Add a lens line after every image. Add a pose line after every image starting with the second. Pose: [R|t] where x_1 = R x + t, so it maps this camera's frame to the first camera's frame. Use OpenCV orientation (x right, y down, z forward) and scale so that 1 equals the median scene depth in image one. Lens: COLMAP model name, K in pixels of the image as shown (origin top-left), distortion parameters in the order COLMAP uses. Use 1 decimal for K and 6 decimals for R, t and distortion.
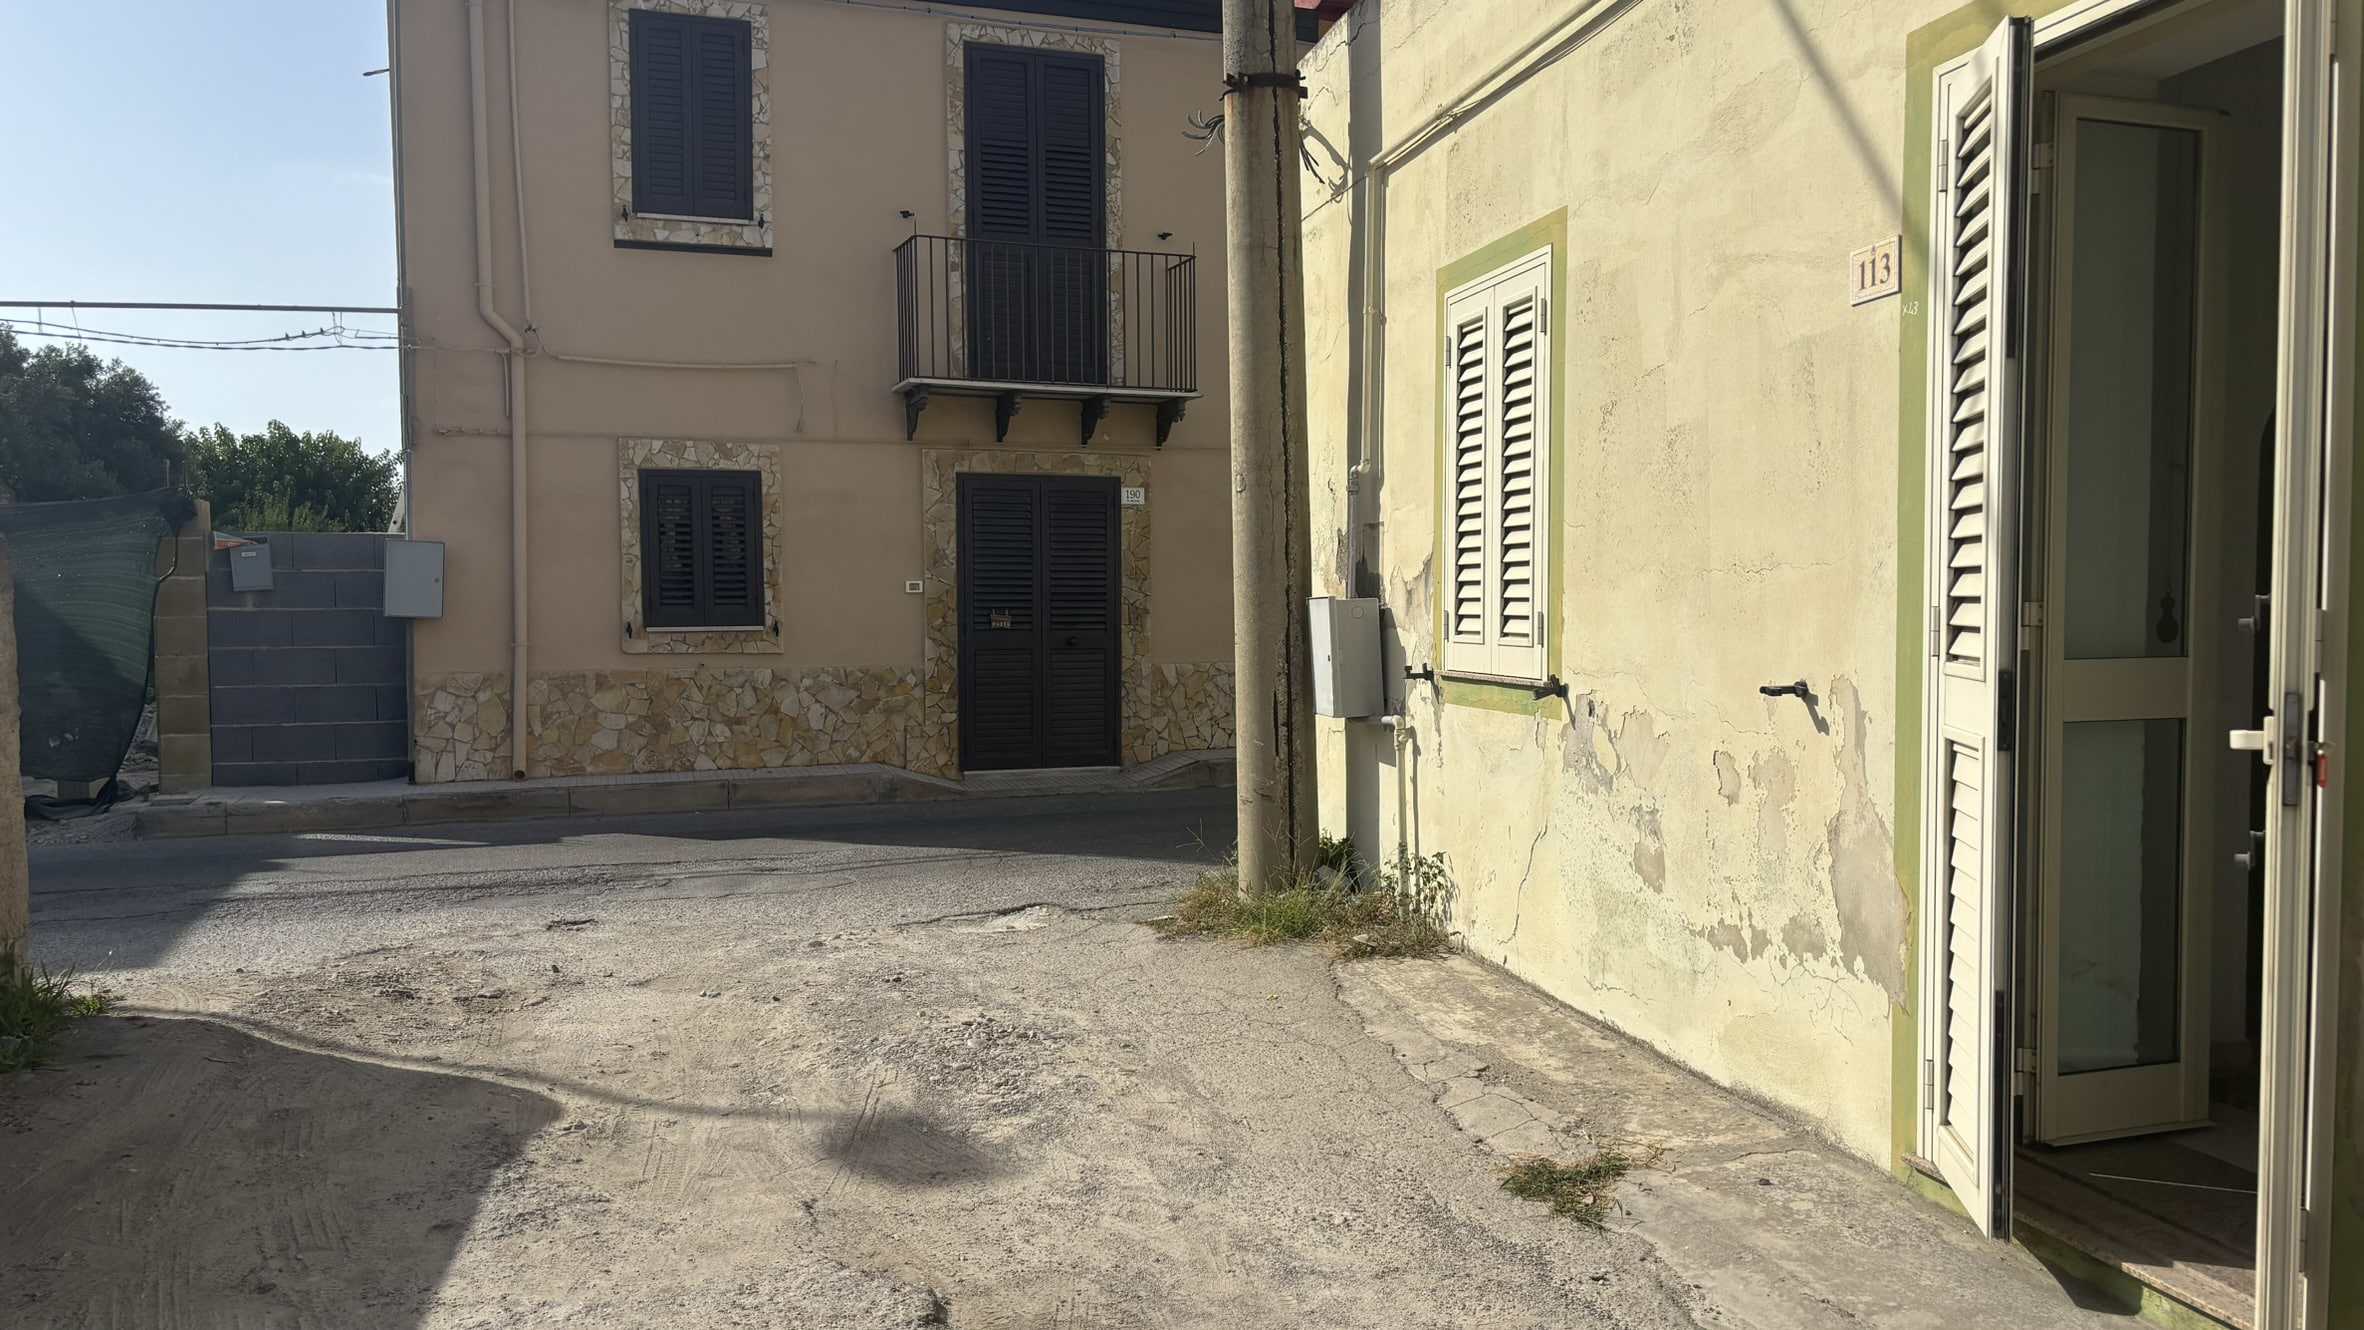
lens RADIAL K [[1843.8, 0, 1255.9], [0, 1843.8, 692.8], [0, 0, 1]] dist [0.052370, -0.063789]
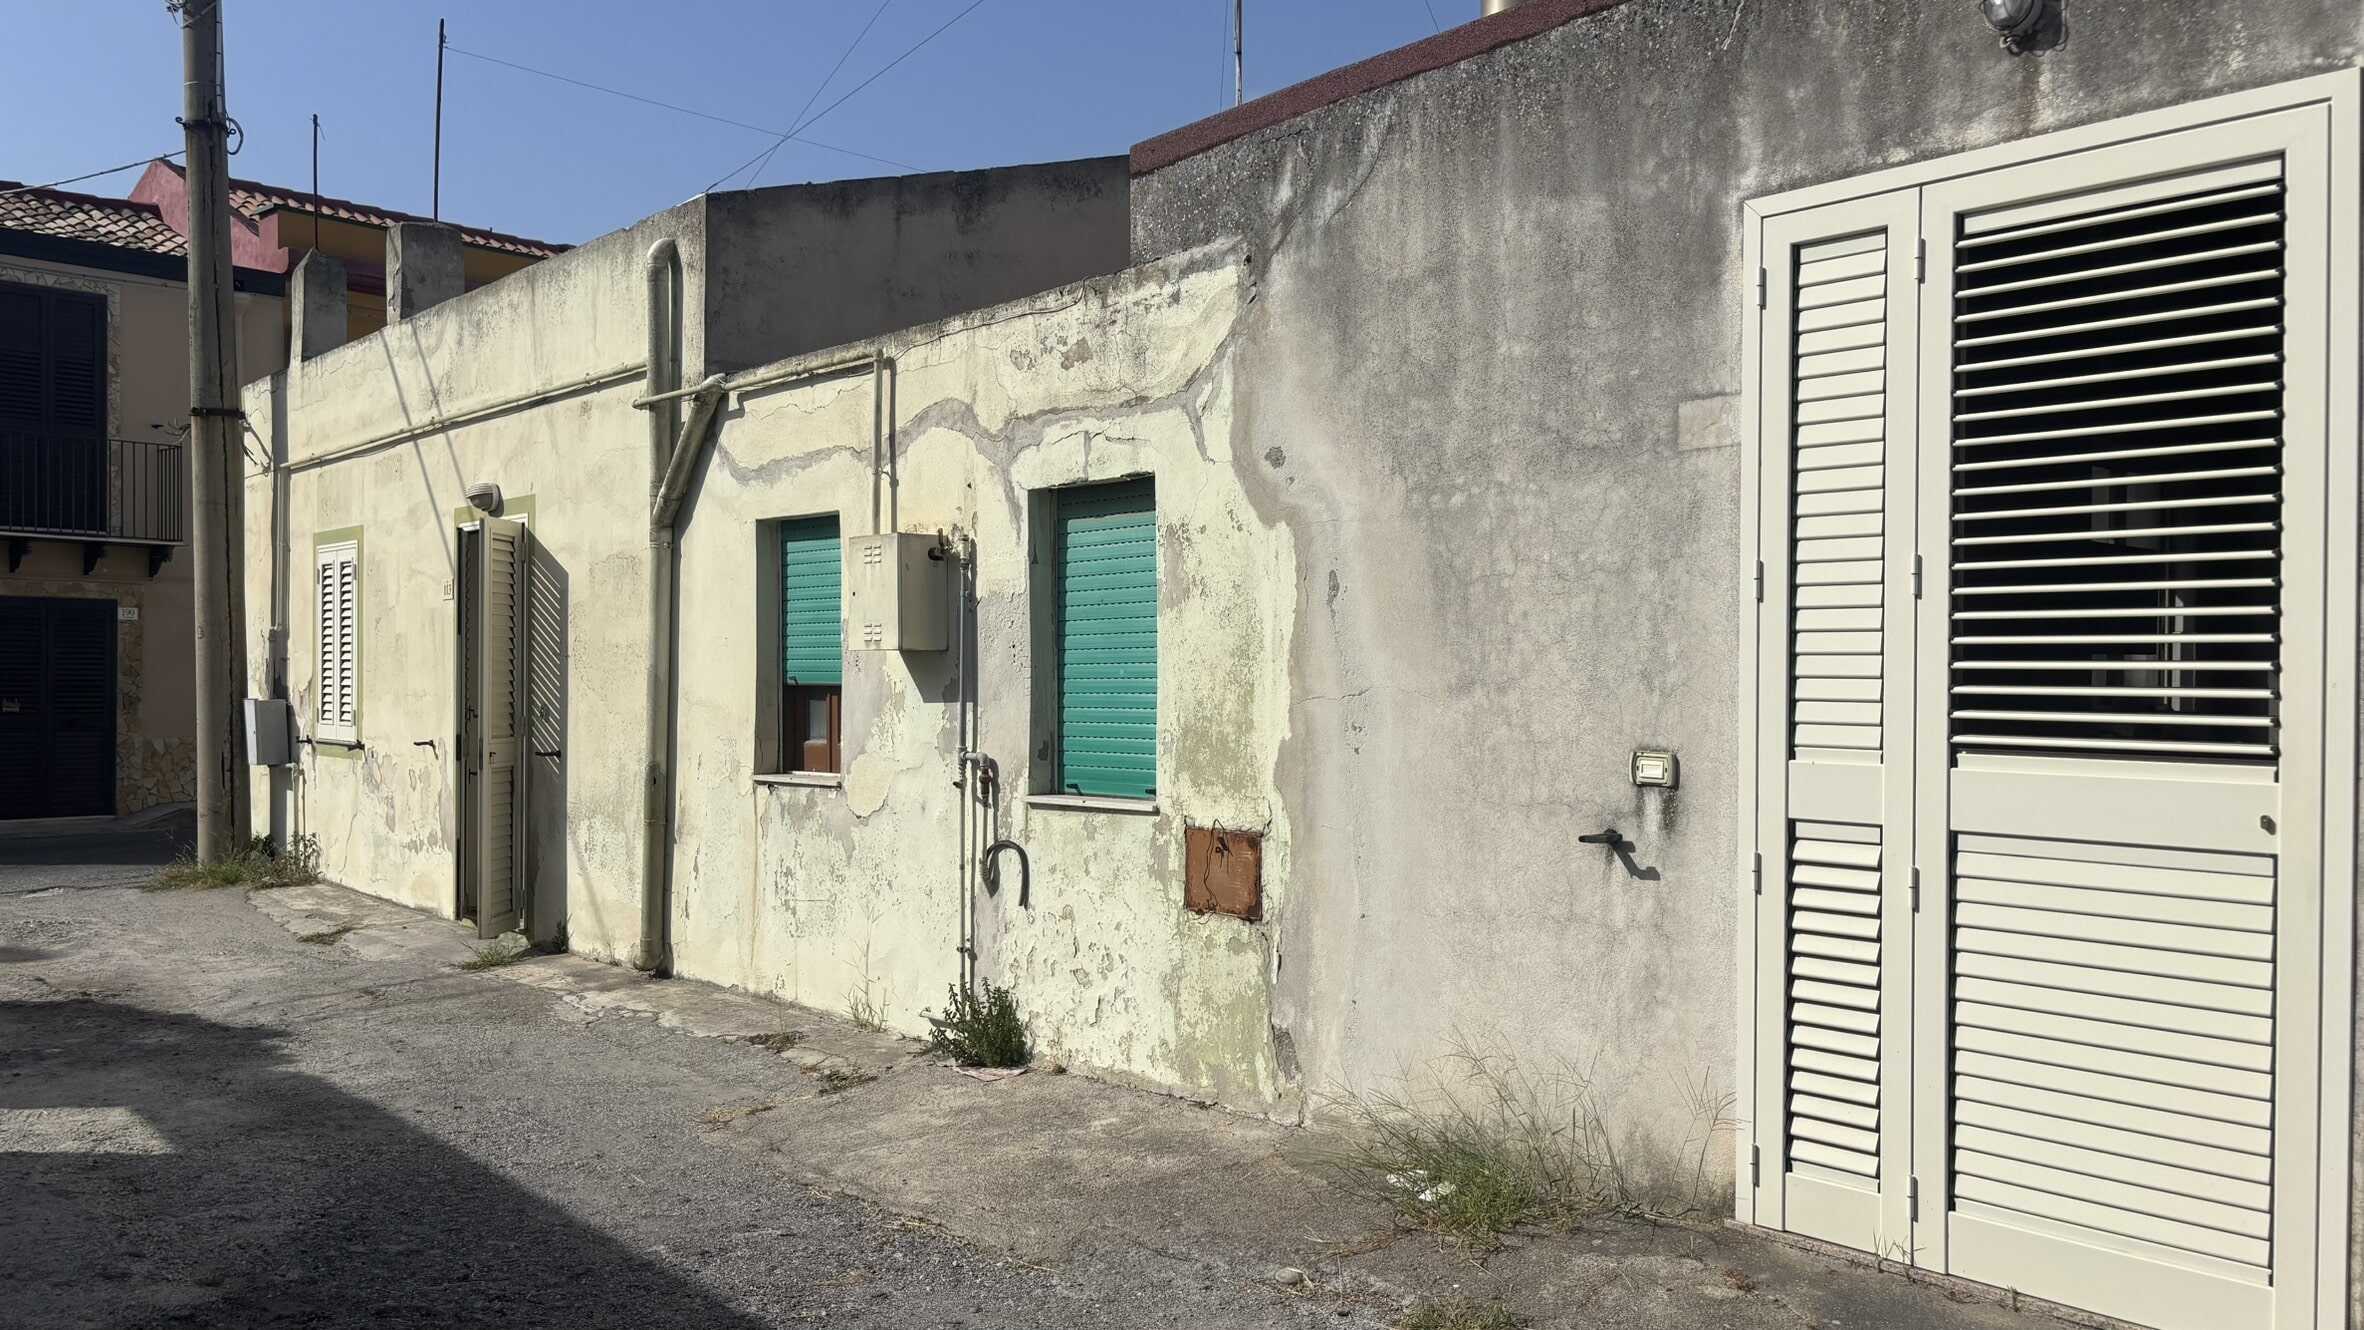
lens RADIAL K [[1843.8, 0, 1255.9], [0, 1843.8, 692.8], [0, 0, 1]] dist [0.052370, -0.063789]
pose [[0.887575, 0.006425, 0.460619, 0.068679], [0.012525, 0.999197, -0.038071, 0.023614], [-0.460493, 0.039560, 0.886781, -1.053625]]
